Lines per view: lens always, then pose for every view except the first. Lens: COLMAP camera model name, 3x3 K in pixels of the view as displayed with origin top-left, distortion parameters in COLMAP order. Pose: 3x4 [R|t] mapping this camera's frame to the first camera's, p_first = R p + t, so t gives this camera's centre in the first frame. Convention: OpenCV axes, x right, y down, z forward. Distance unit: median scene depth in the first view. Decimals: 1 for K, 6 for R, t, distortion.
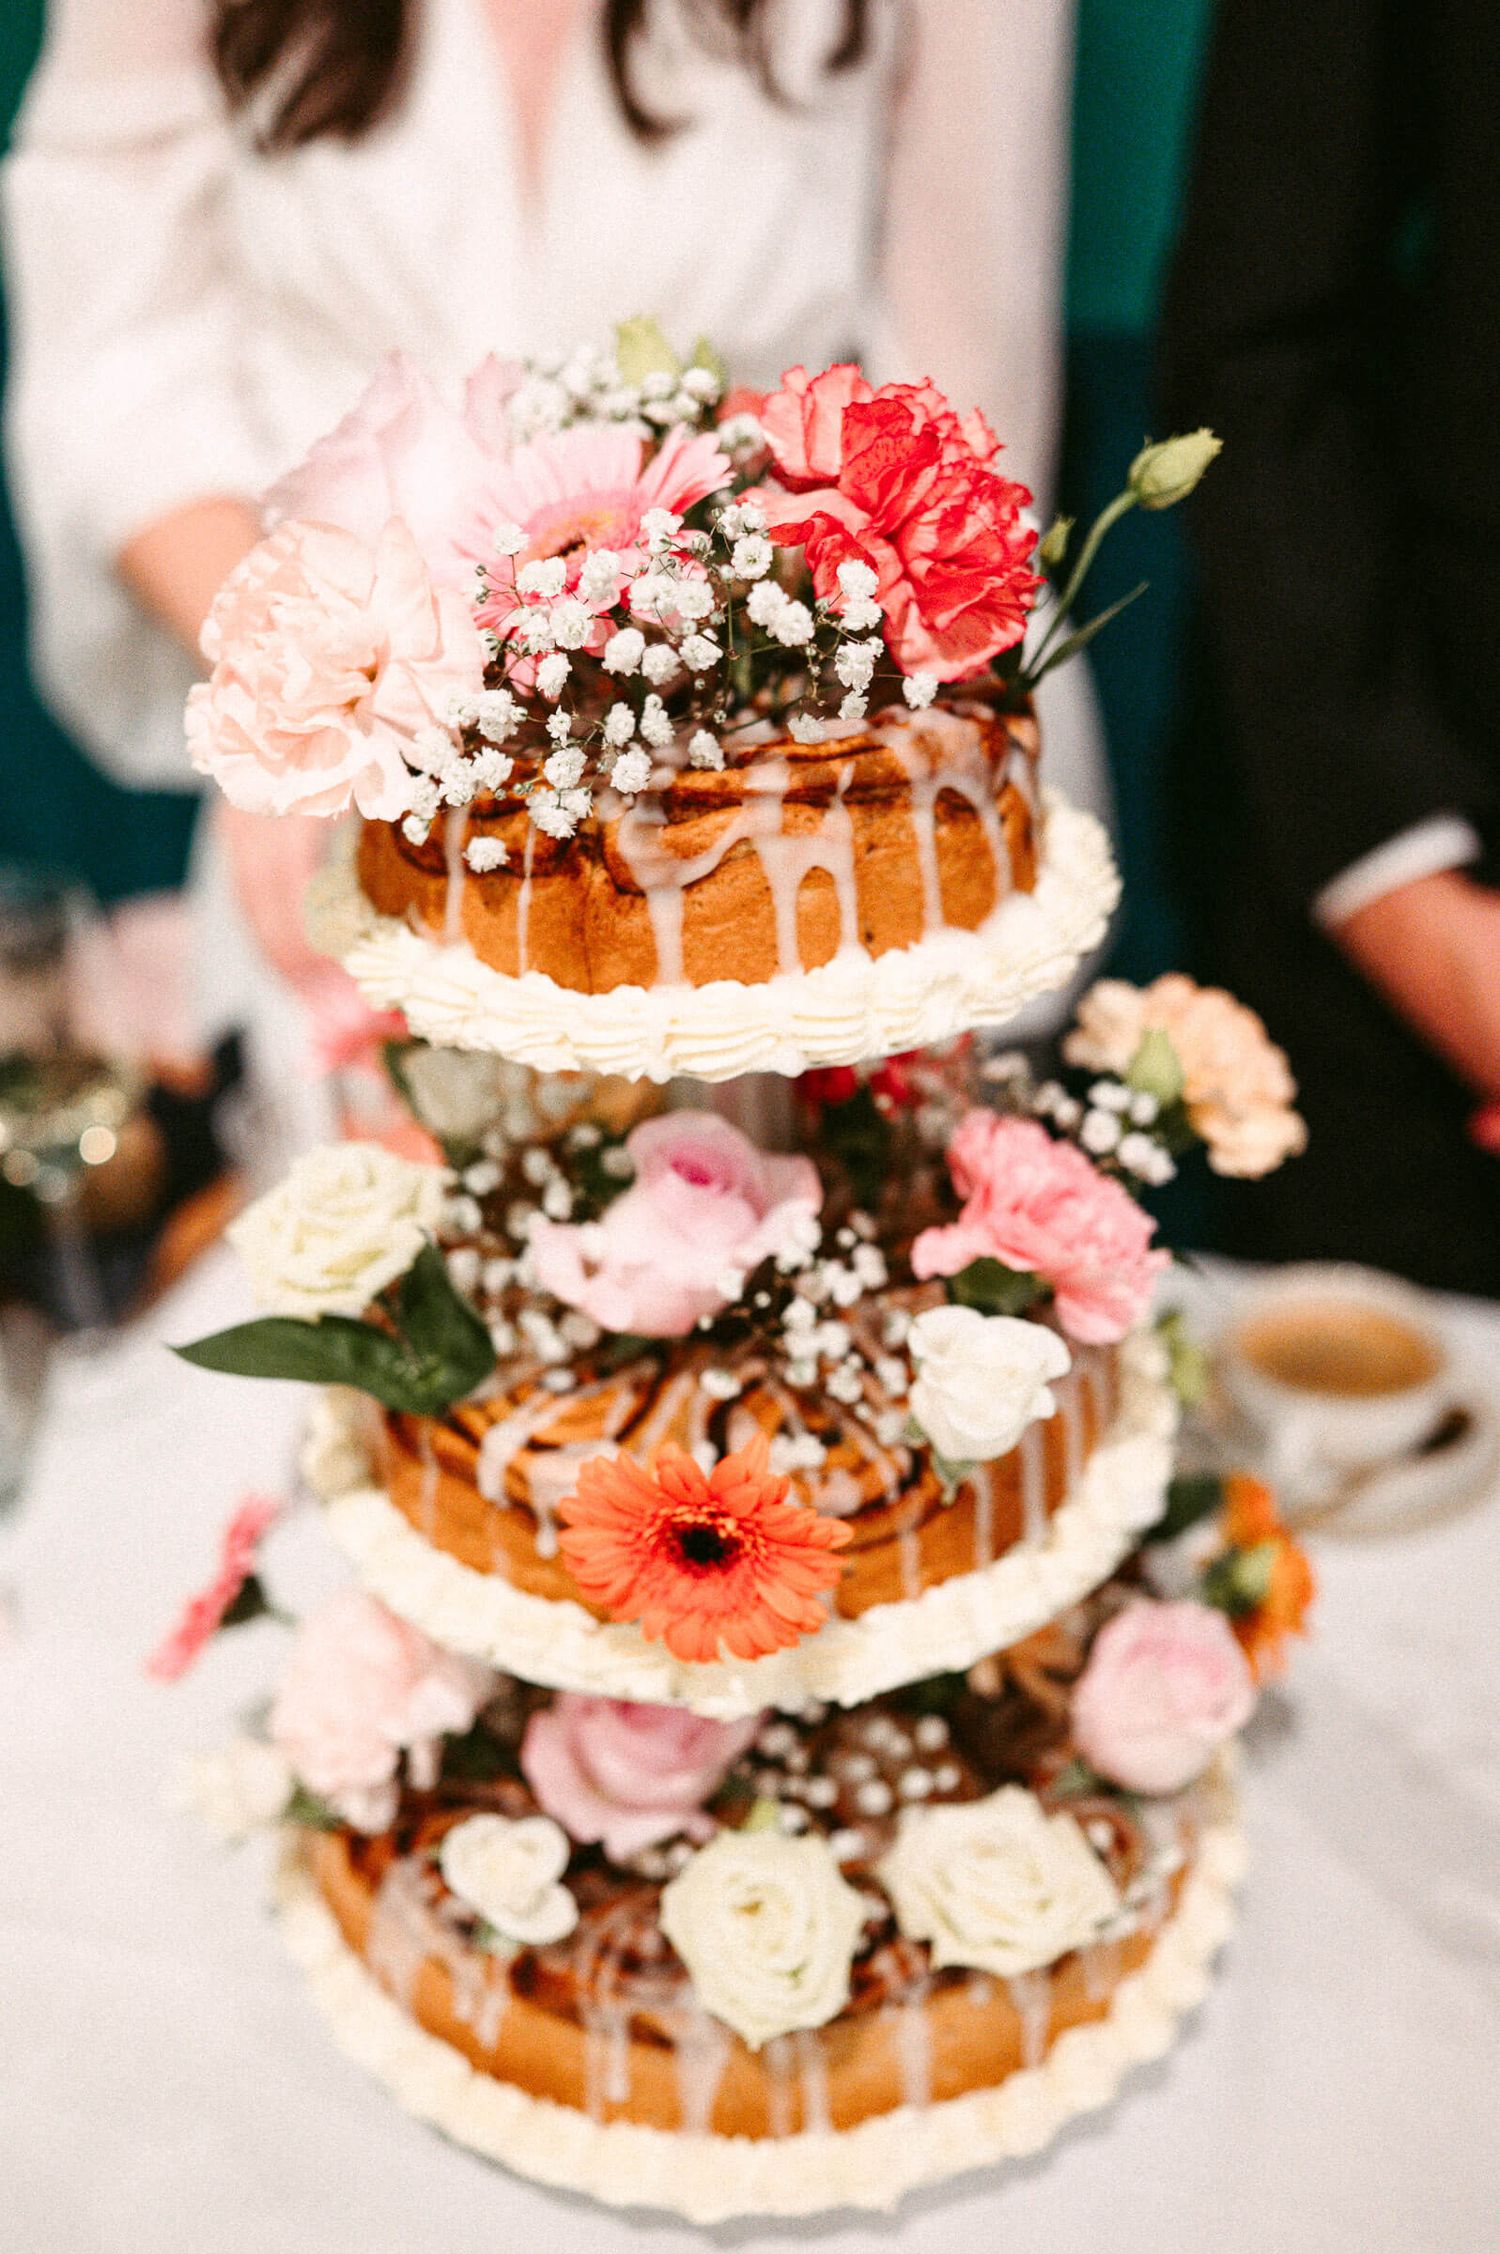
lens RADIAL K [[2123.4, 0, 750.0], [0, 2123.4, 1127.0], [0, 0, 1]] dist [0.002246, 0.012039]
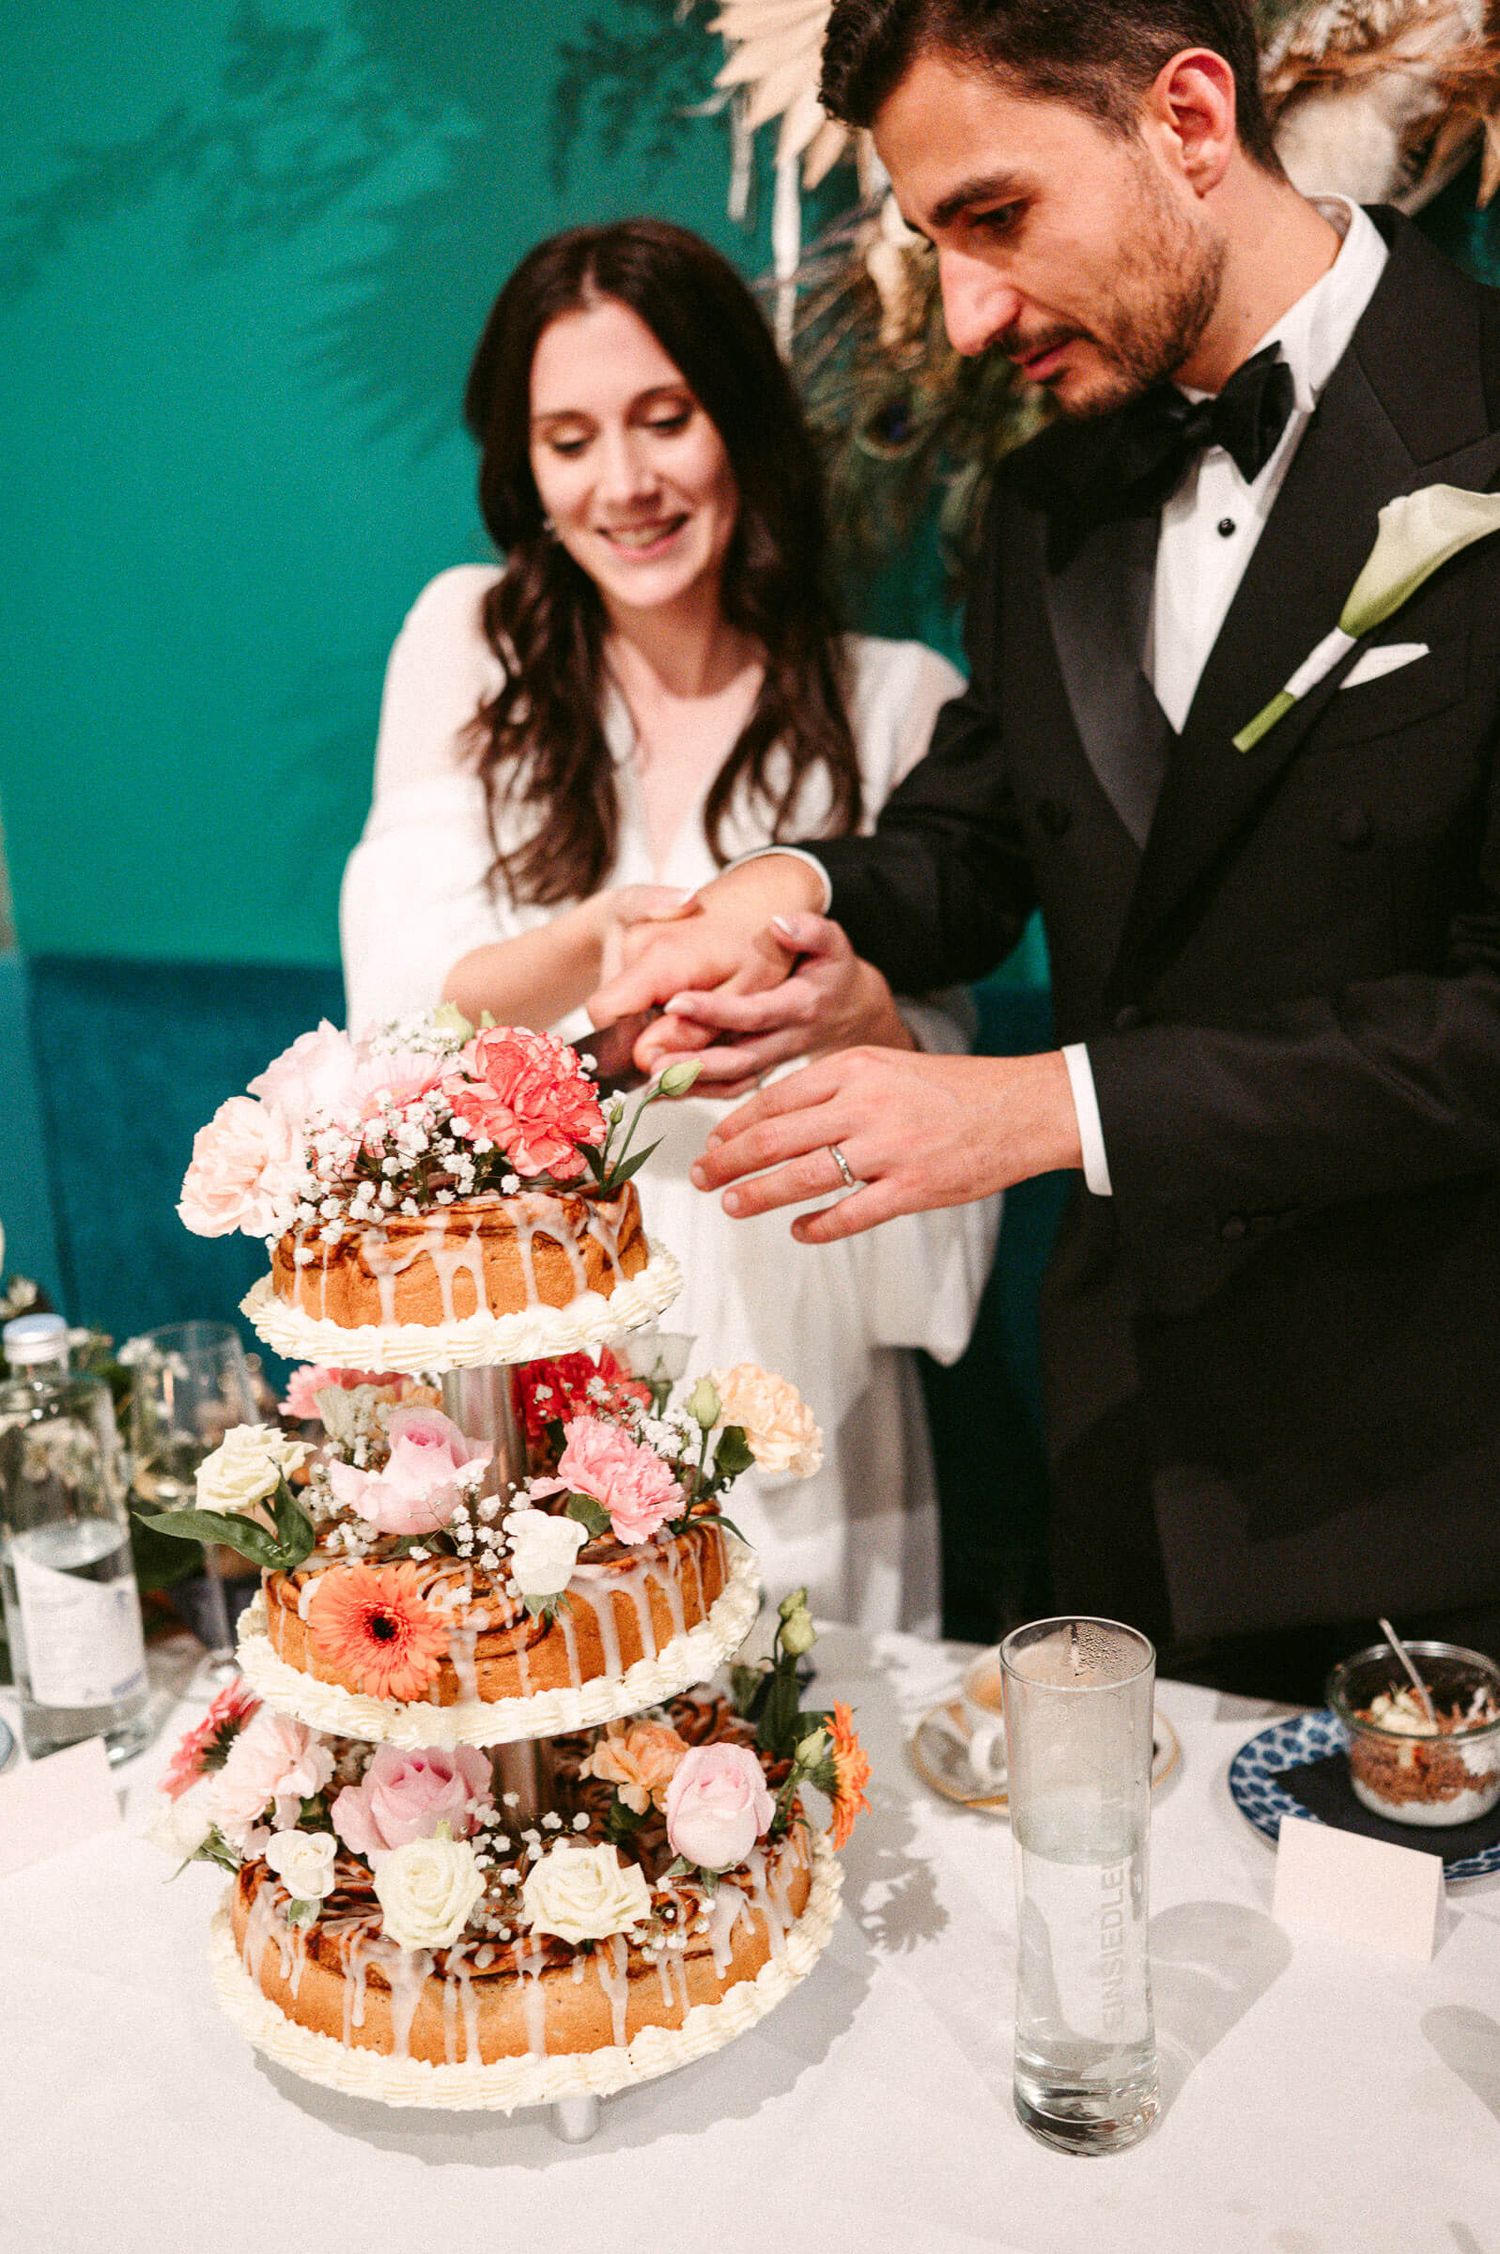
lens RADIAL K [[2123.4, 0, 750.0], [0, 2123.4, 1127.0], [0, 0, 1]] dist [0.002246, 0.012039]
pose [[0.980267, 0.009160, -0.197468, 0.666142], [-0.065344, 0.957788, -0.279951, 0.281433], [0.186568, 0.287331, 0.939486, -0.821913]]
